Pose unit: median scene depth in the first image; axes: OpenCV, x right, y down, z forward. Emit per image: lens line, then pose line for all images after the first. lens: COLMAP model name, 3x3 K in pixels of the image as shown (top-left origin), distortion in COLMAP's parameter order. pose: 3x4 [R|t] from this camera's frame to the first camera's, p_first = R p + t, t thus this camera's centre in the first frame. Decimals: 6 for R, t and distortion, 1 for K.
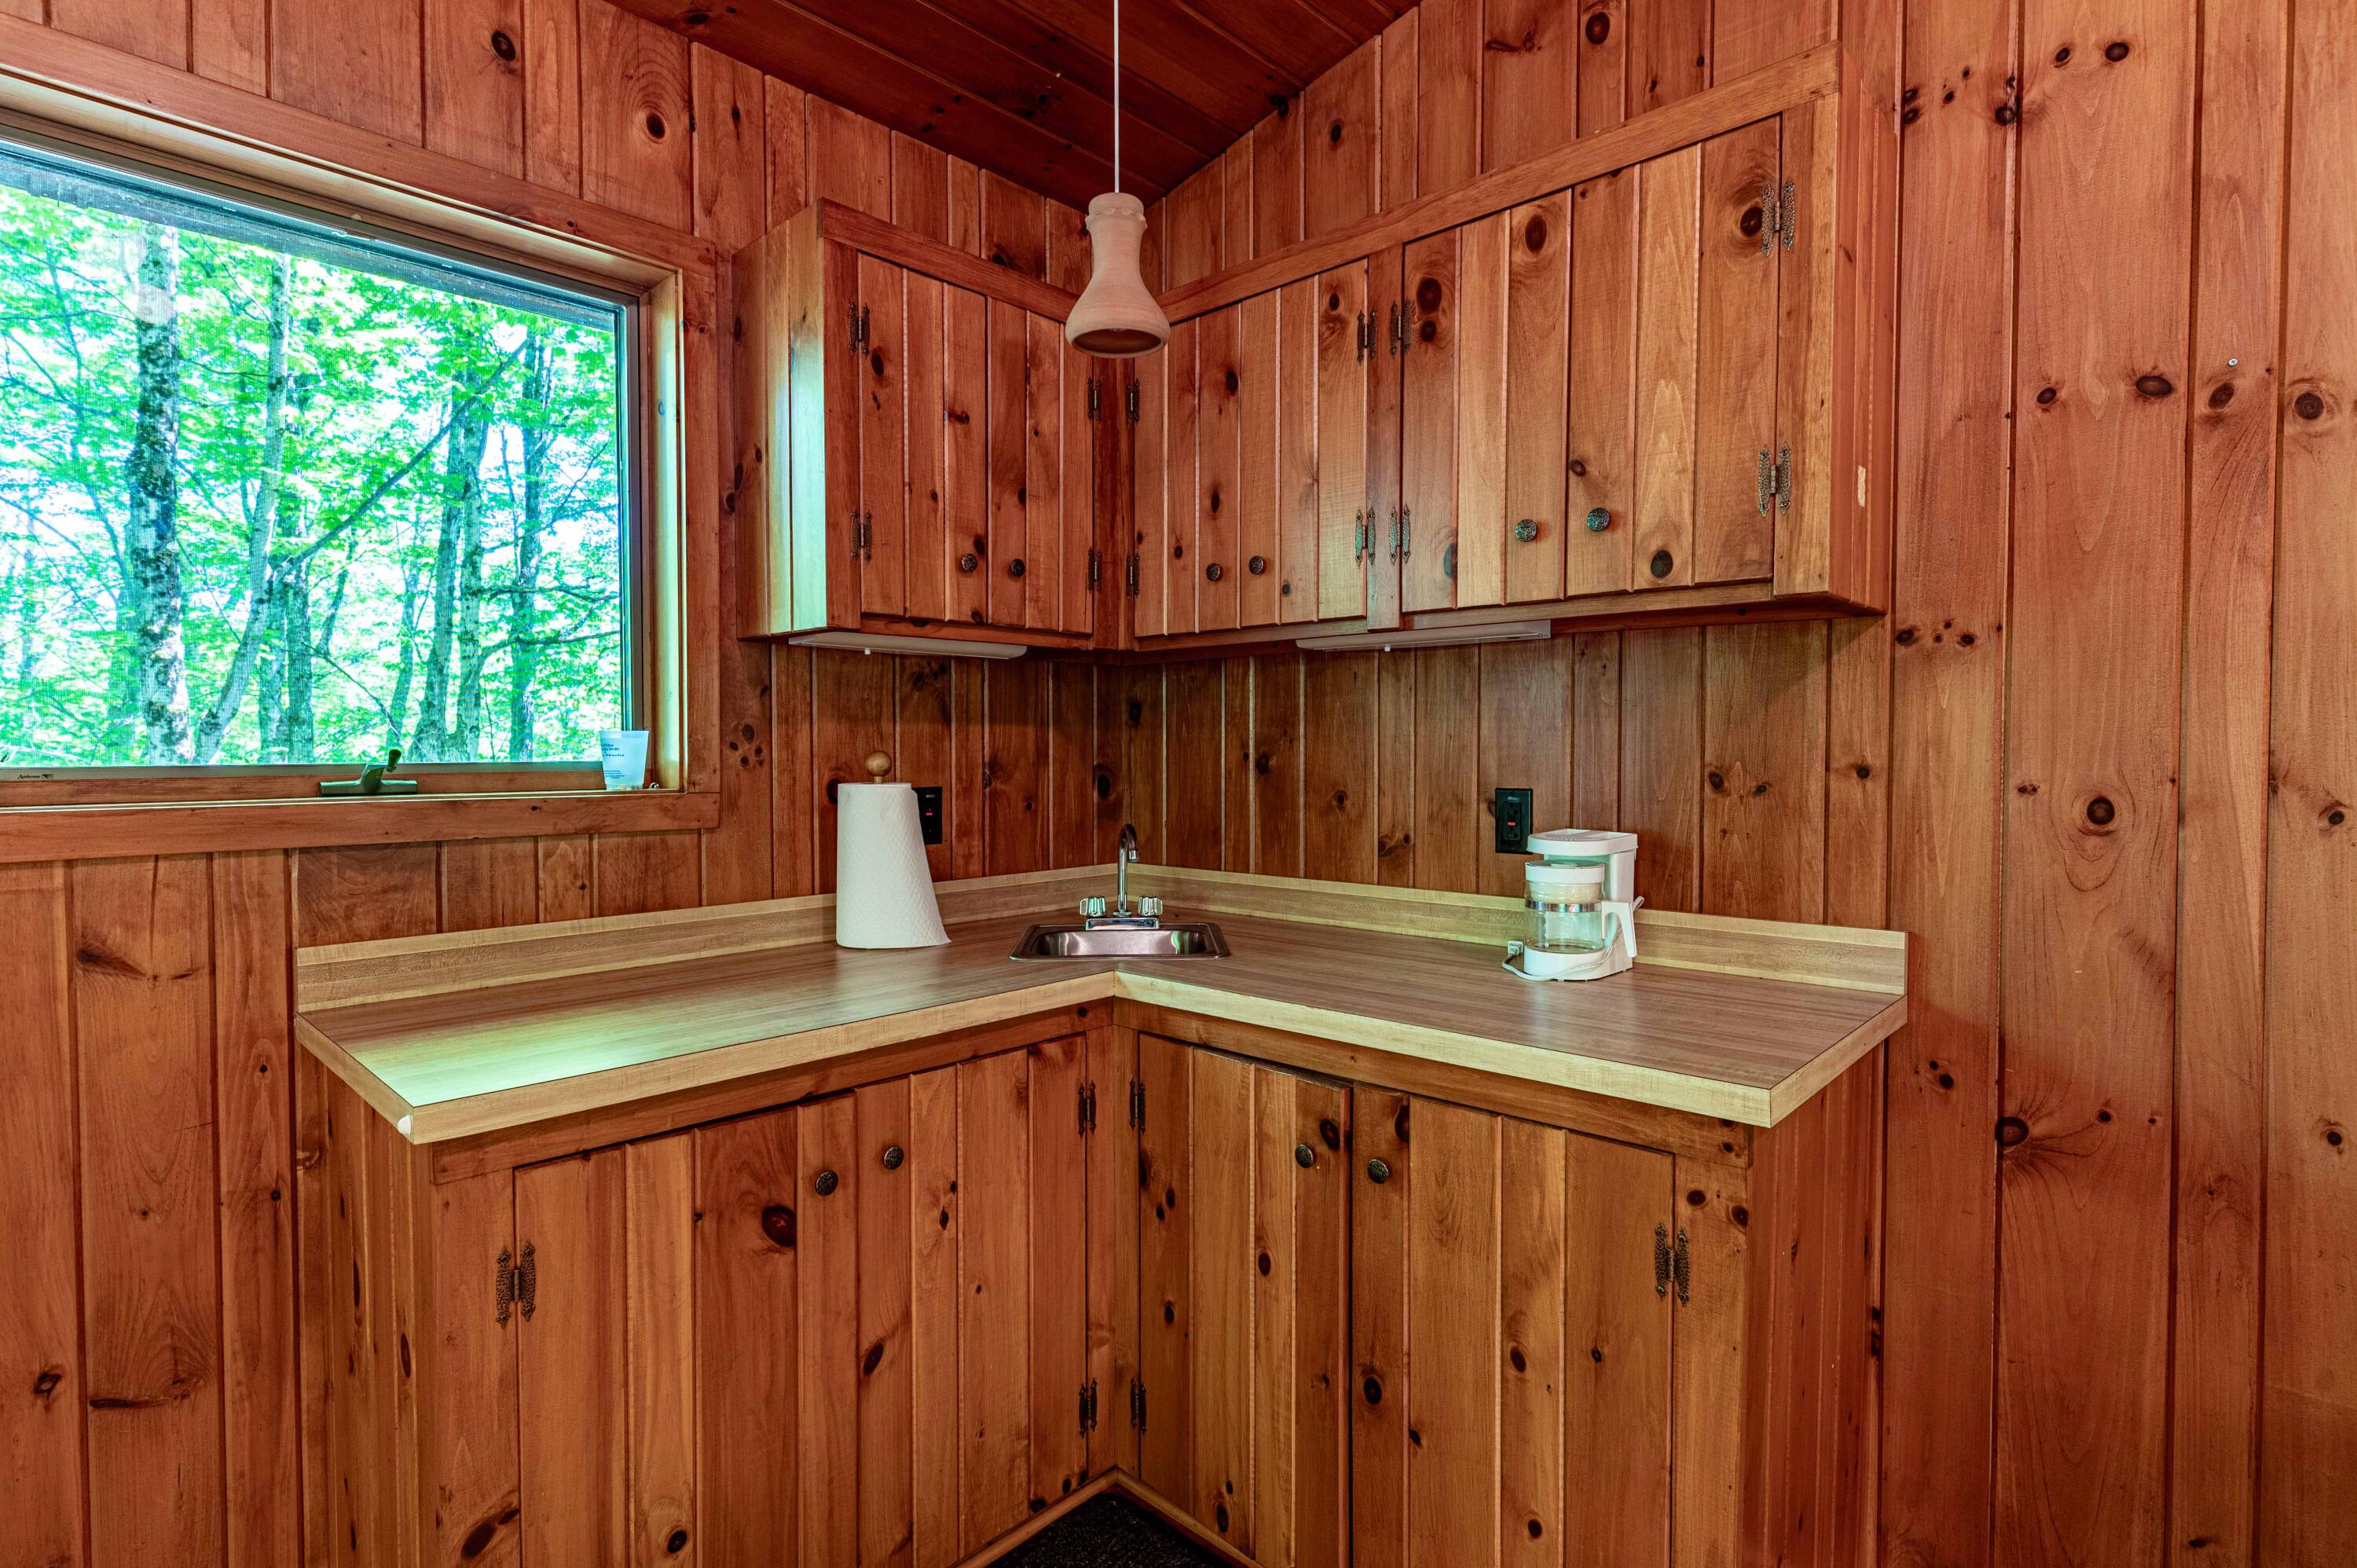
lens RADIAL K [[1185.7, 0, 1188.4], [0, 1185.7, 781.7], [0, 0, 1]] dist [0.002709, 0.001556]
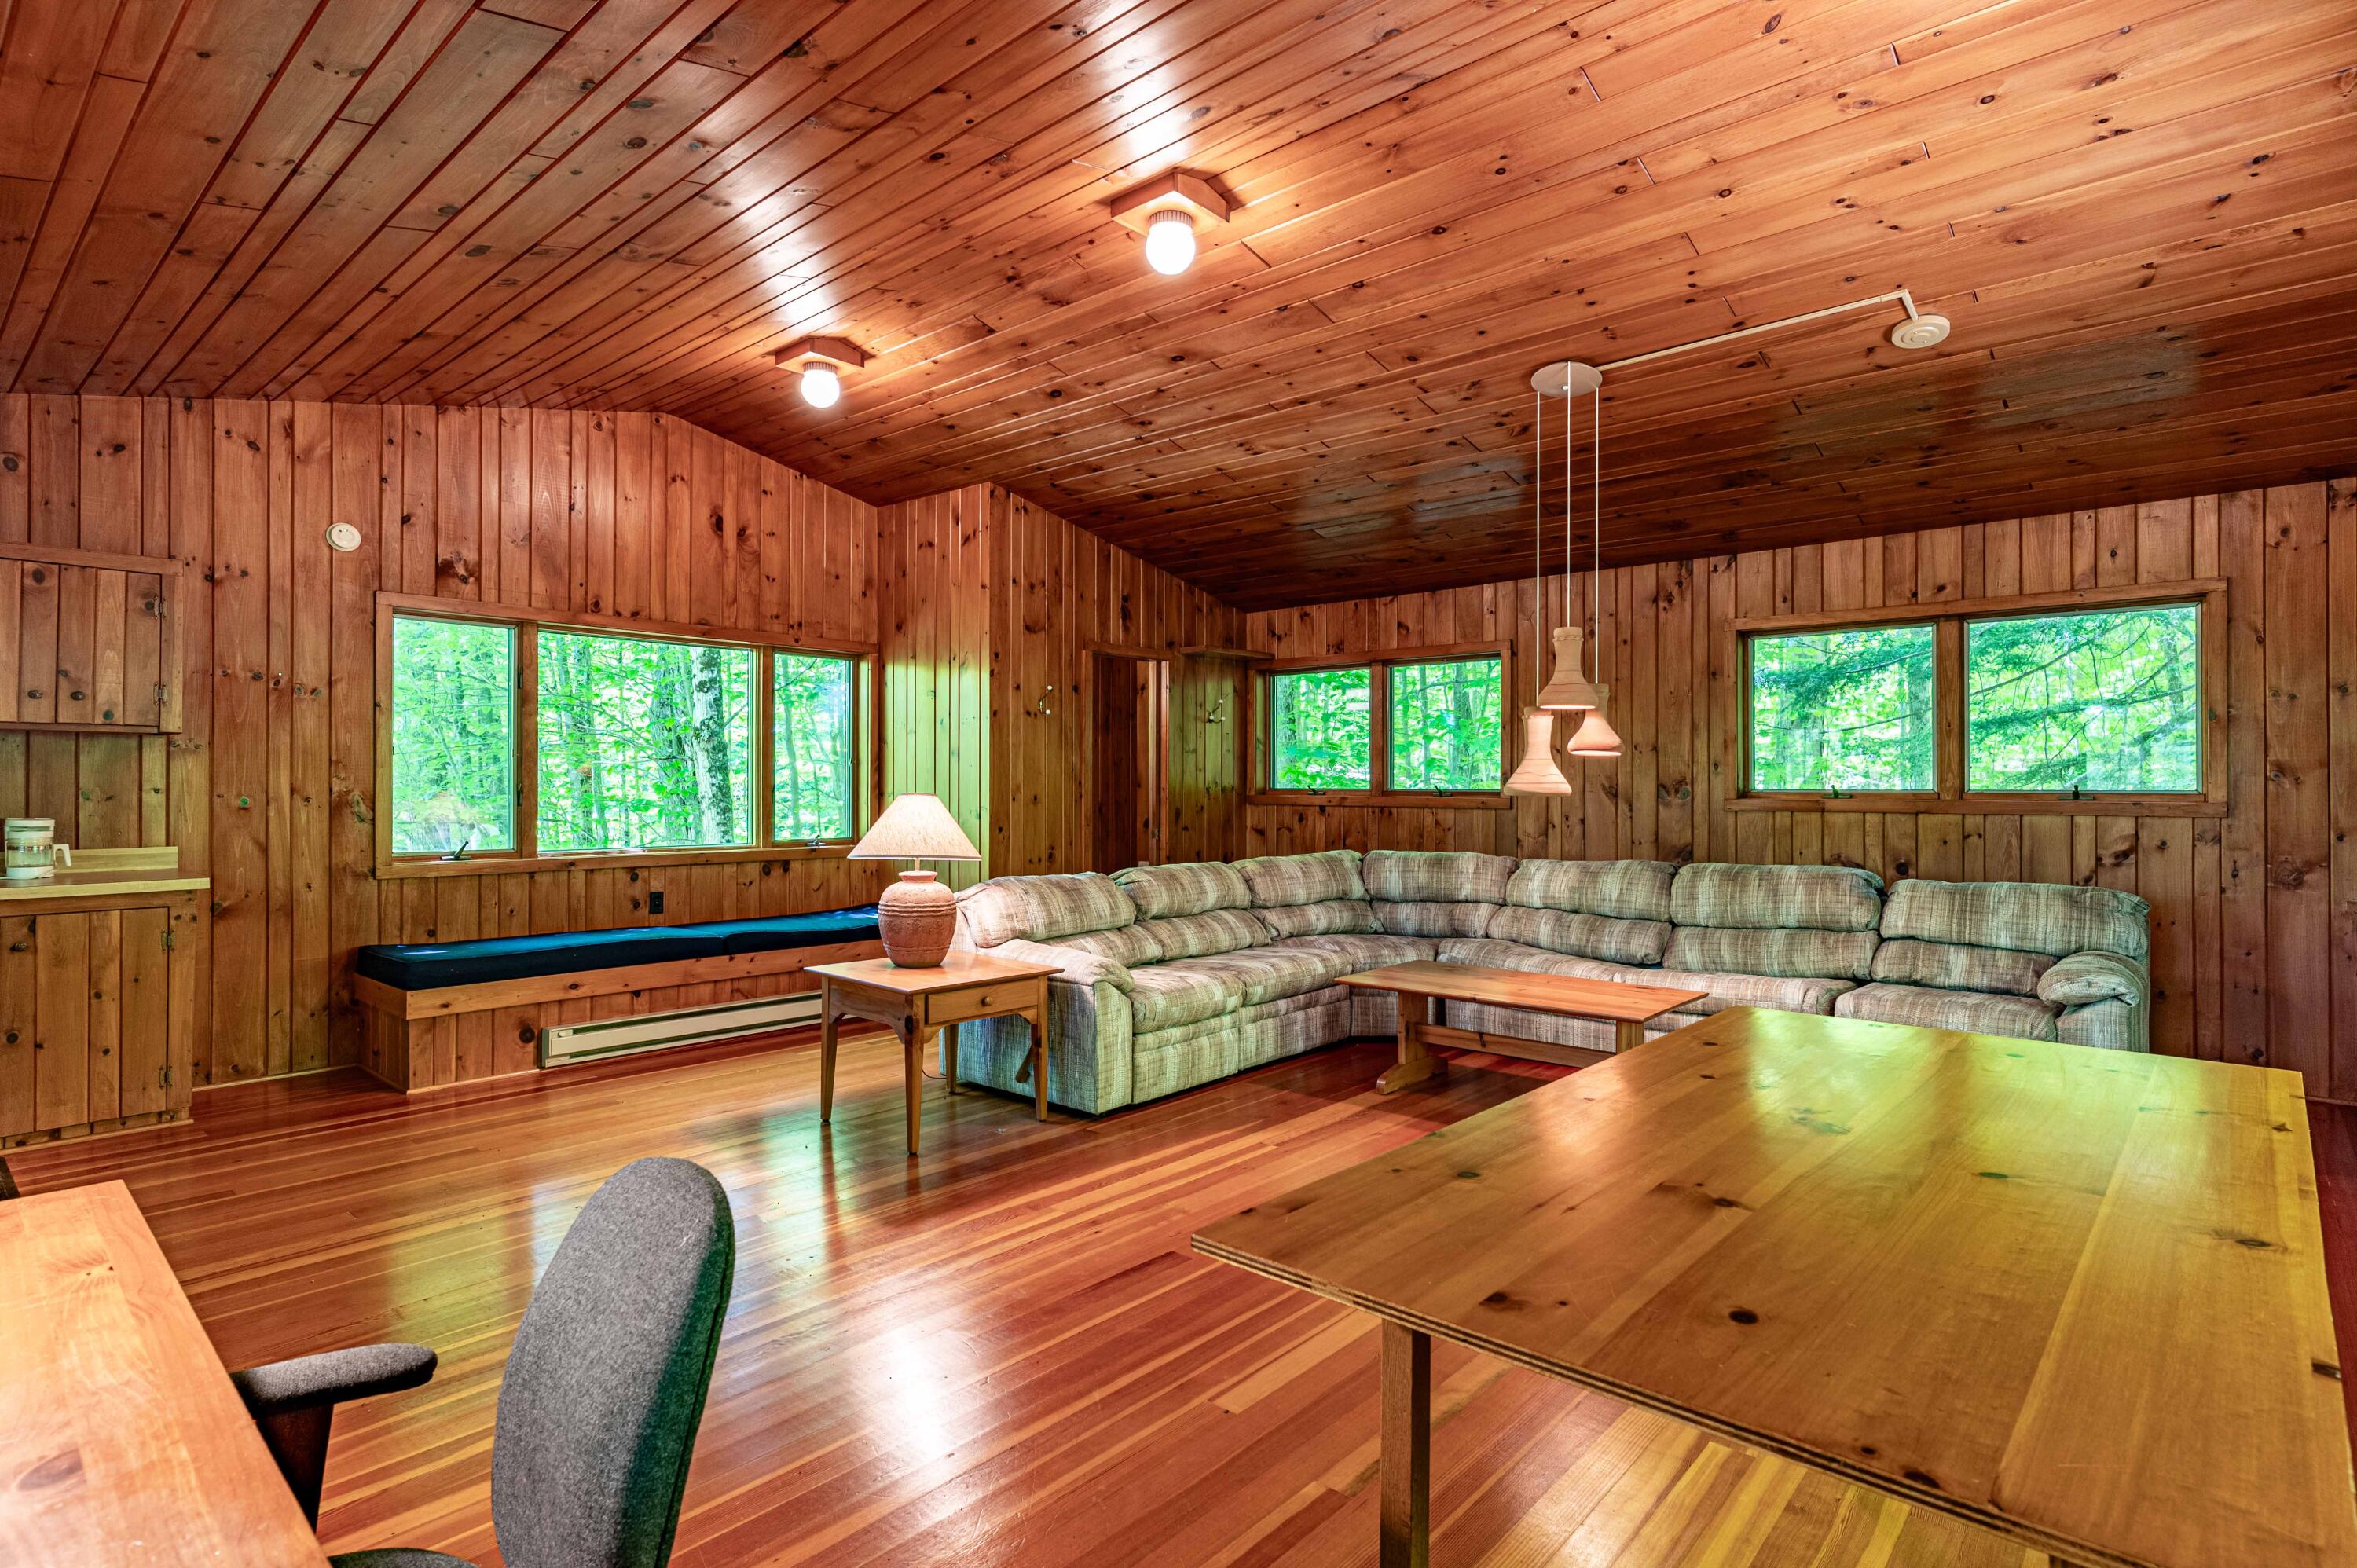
lens RADIAL K [[1185.7, 0, 1188.4], [0, 1185.7, 781.7], [0, 0, 1]] dist [0.002709, 0.001556]
pose [[-0.018747, 0.002417, 0.999821, -2.524251], [0.026590, 0.999645, -0.001918, 0.043882], [-0.999471, 0.026550, -0.018805, -1.518984]]
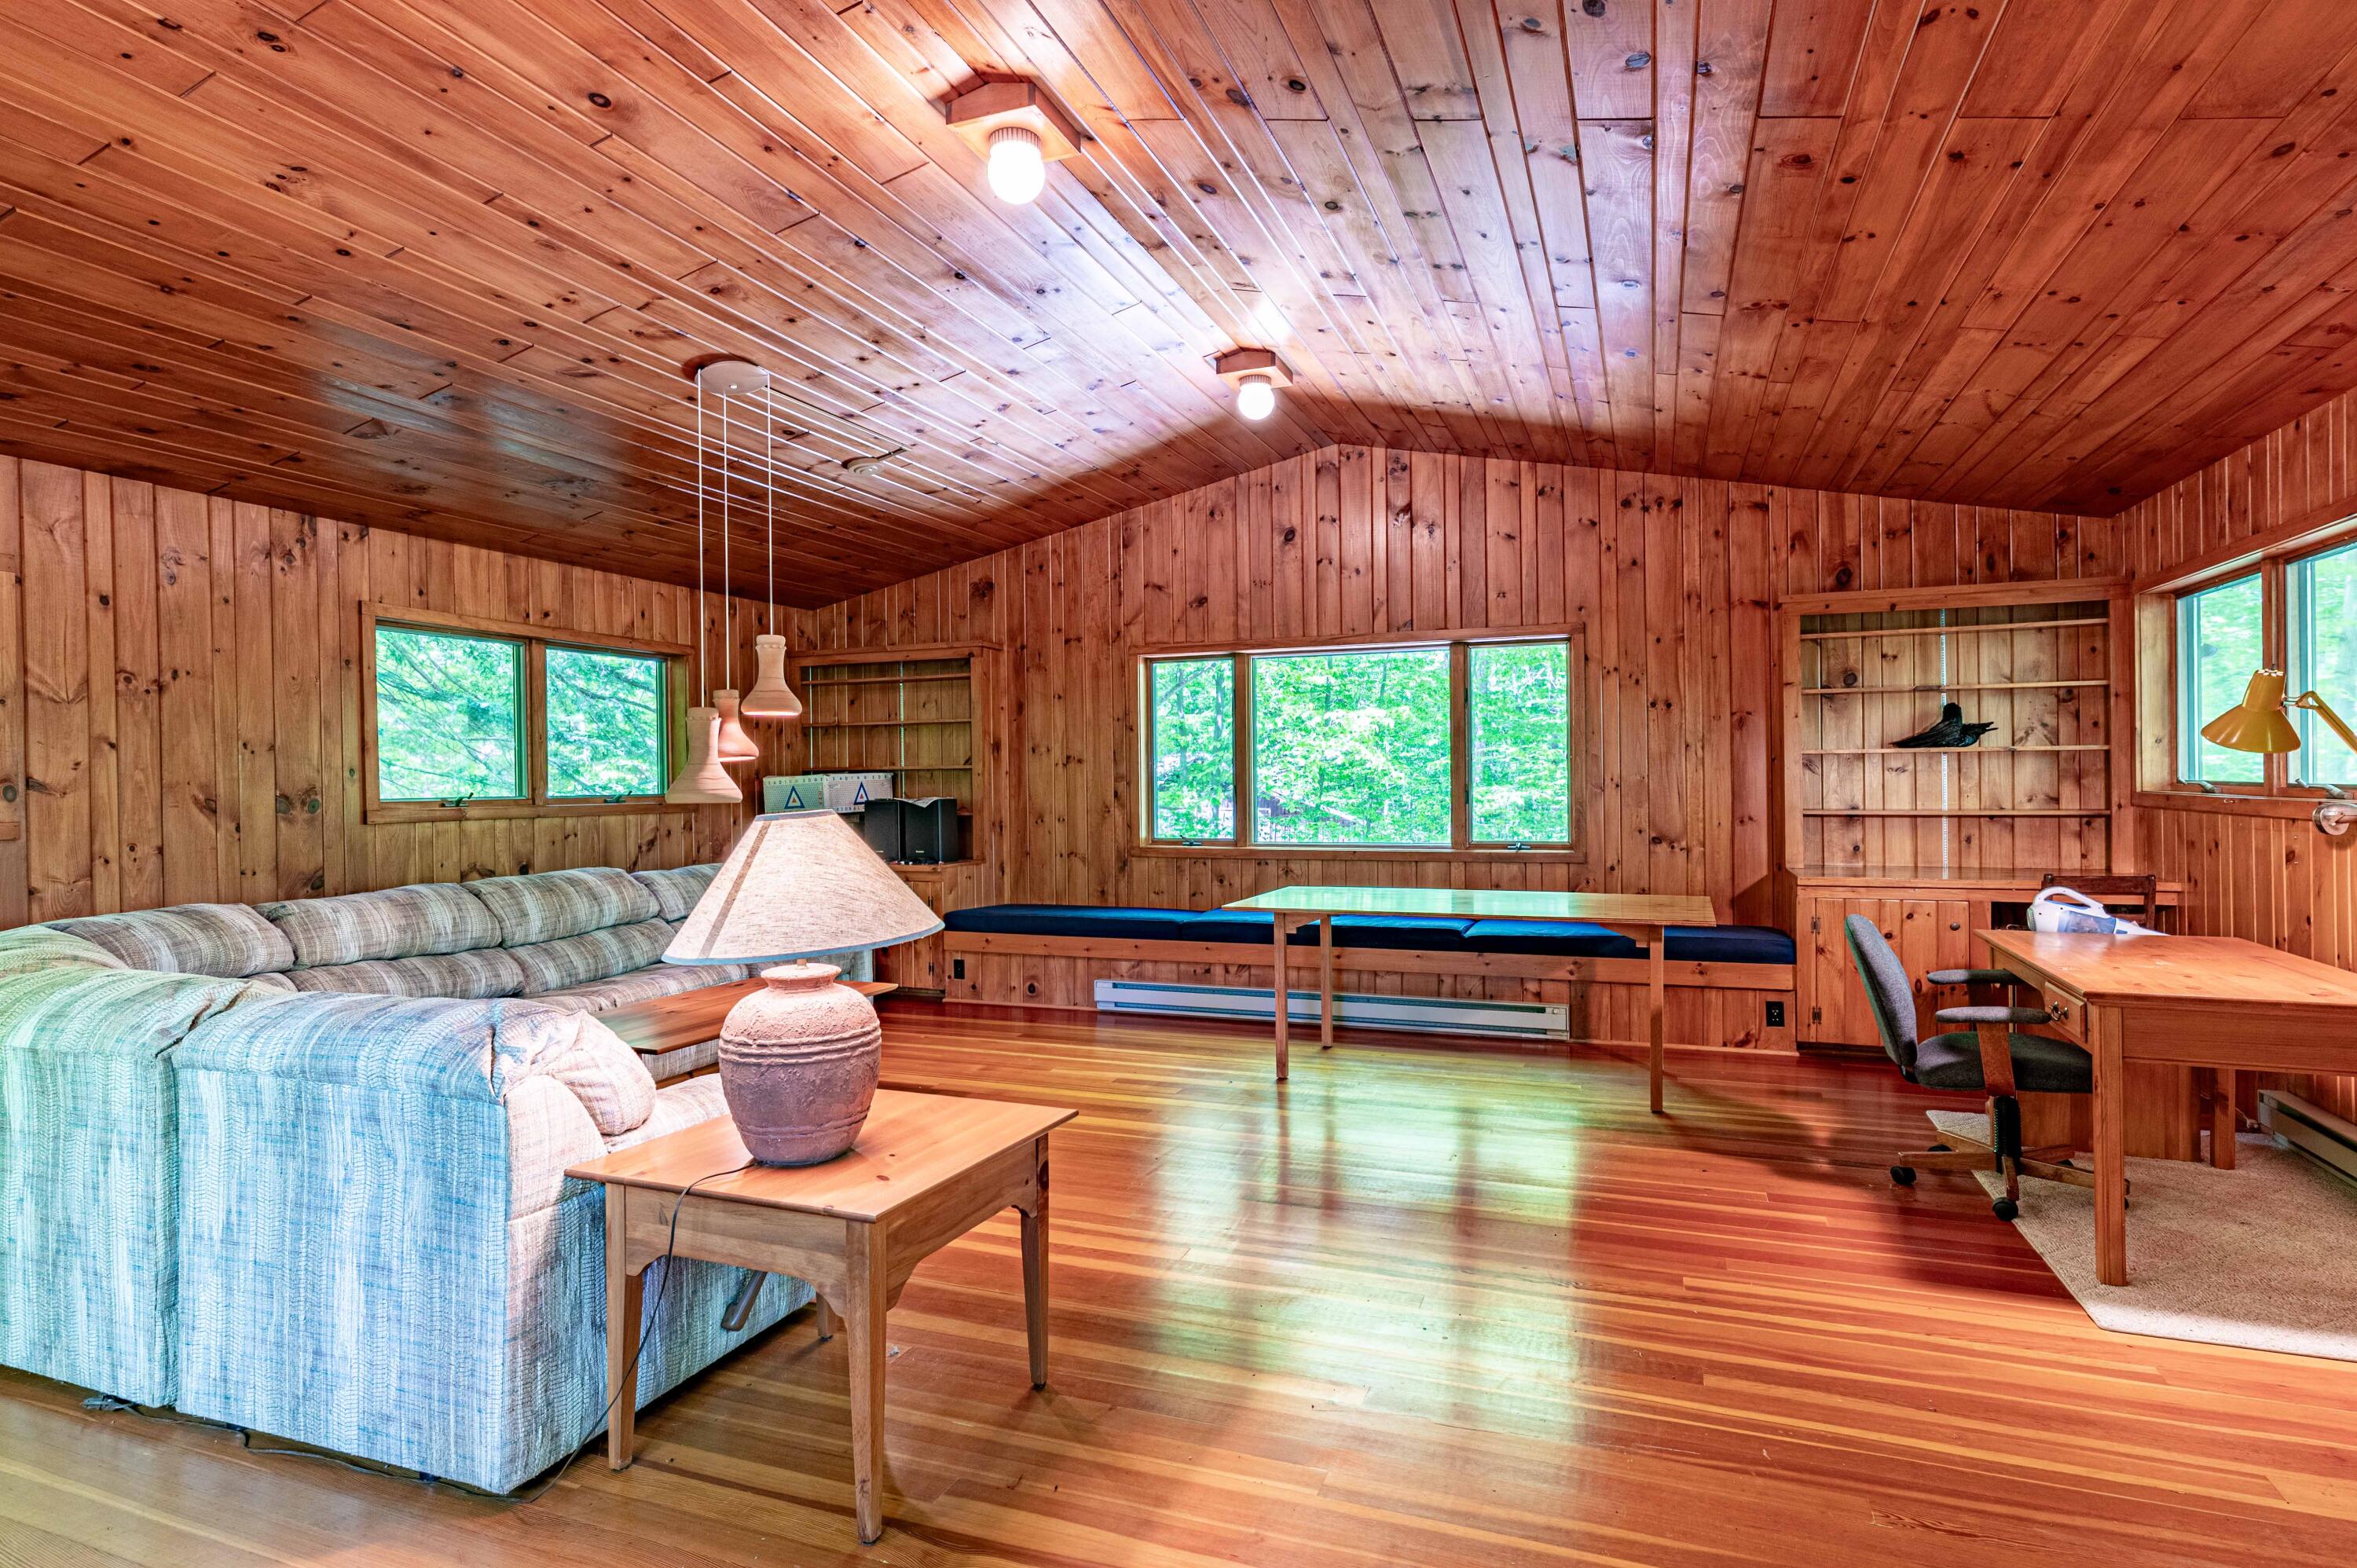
lens RADIAL K [[1185.7, 0, 1188.4], [0, 1185.7, 781.7], [0, 0, 1]] dist [0.002709, 0.001556]
pose [[-0.932894, 0.009256, -0.360032, 3.815306], [-0.001328, 0.999575, 0.029137, -0.140419], [0.360149, 0.027660, -0.932485, 3.069244]]
